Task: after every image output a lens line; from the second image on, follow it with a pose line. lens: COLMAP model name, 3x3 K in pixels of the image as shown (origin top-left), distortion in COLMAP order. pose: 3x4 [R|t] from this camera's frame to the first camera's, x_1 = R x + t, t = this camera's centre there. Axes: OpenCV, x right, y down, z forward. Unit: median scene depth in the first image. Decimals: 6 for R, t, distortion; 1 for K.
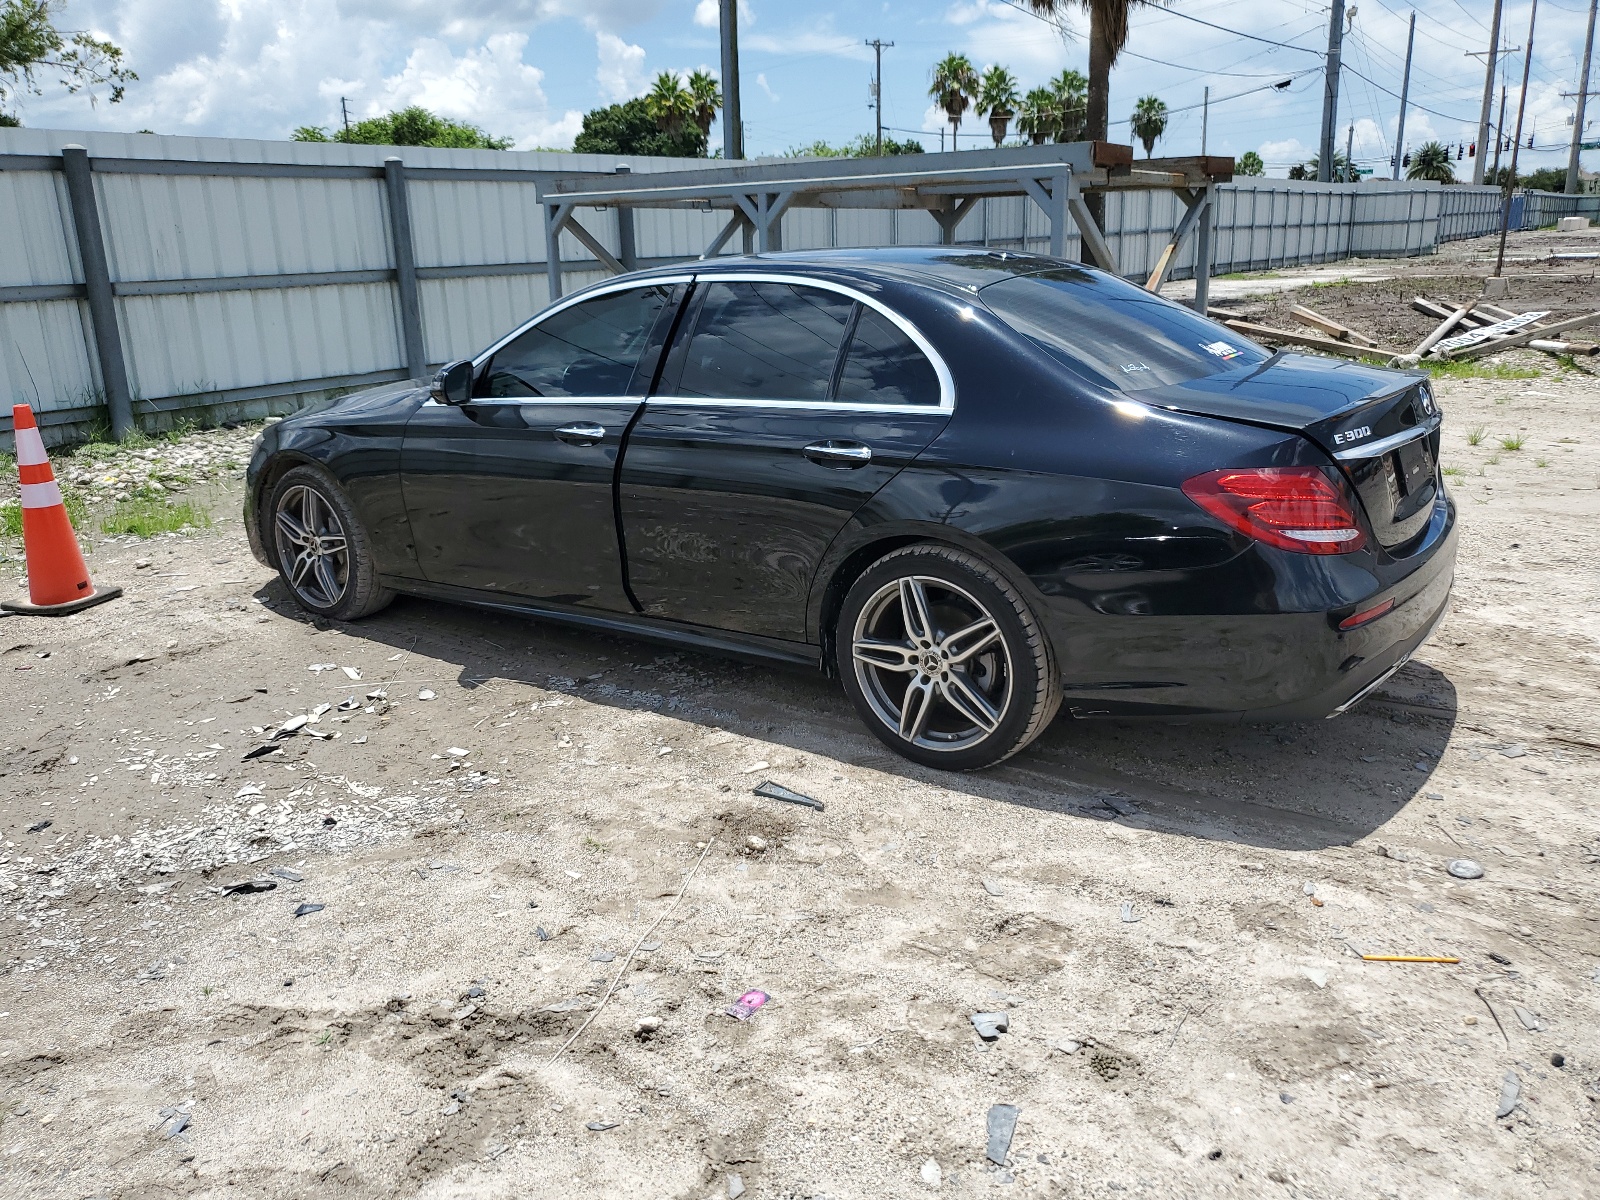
lens RADIAL K [[1273.3, 0, 800.0], [0, 1273.3, 600.0], [0, 0, 1]] dist [0.006764, -0.000671]
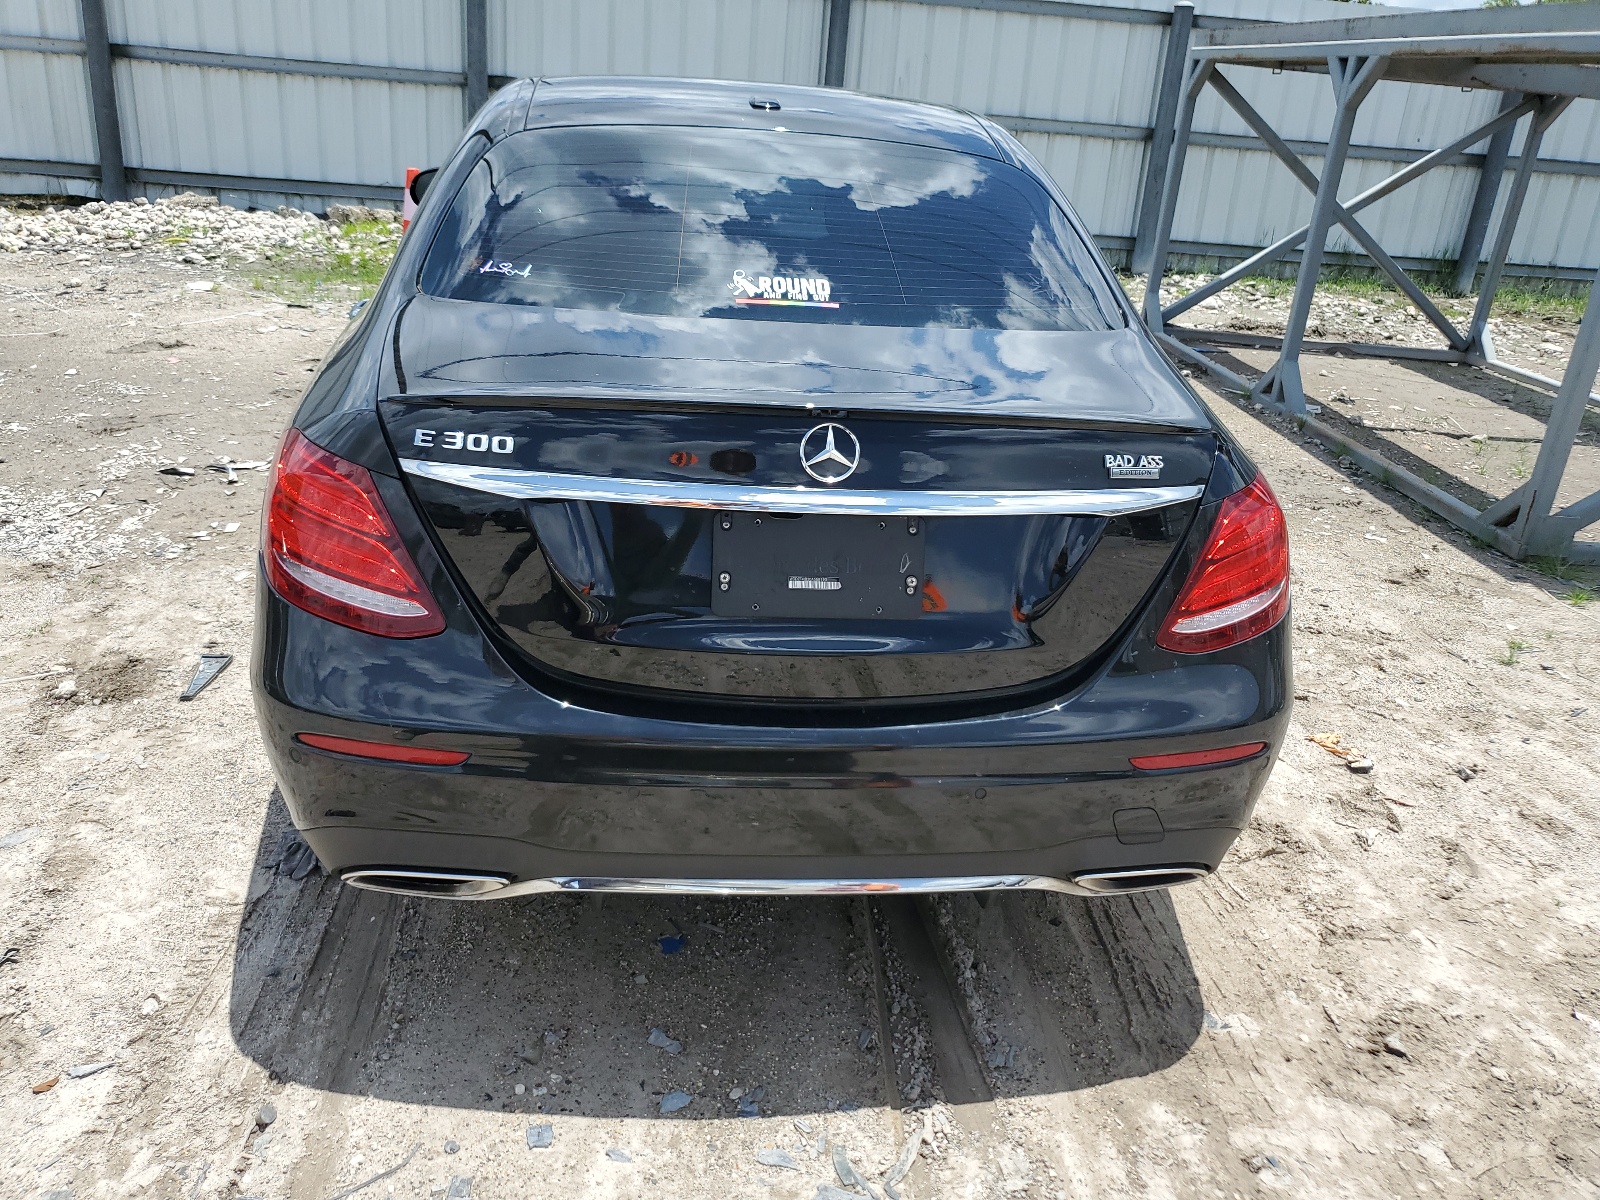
lens RADIAL K [[1273.3, 0, 800.0], [0, 1273.3, 600.0], [0, 0, 1]] dist [0.006764, -0.000671]
pose [[0.653694, 0.361637, -0.664758, 0.797089], [-0.302650, 0.930051, 0.208347, -0.194814], [0.693605, 0.064994, 0.717418, 0.628041]]
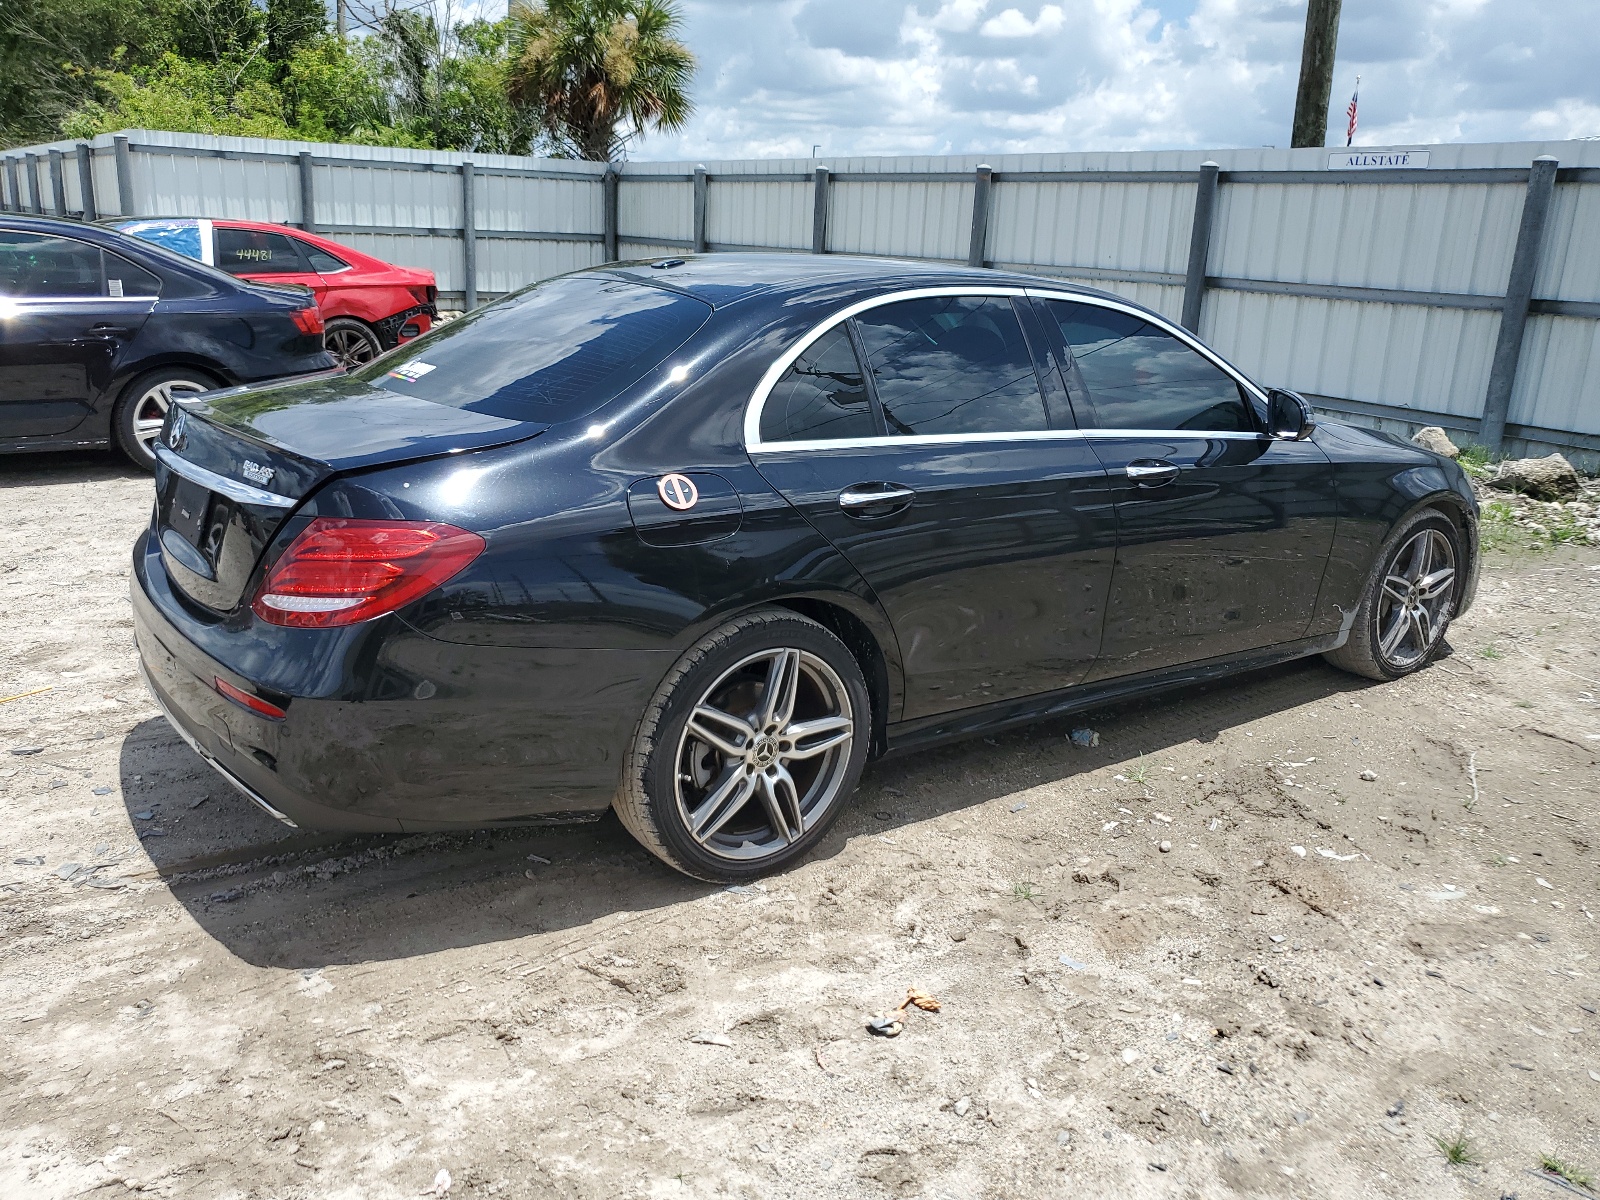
lens RADIAL K [[1279.0, 0, 777.1], [0, 1279.0, 600.7], [0, 0, 1]] dist [0.000850, 0.003236]
pose [[-0.343859, 0.276796, -0.897299, 1.091982], [-0.298120, 0.873952, 0.383838, -0.477793], [0.890441, 0.399489, -0.217998, 1.519744]]
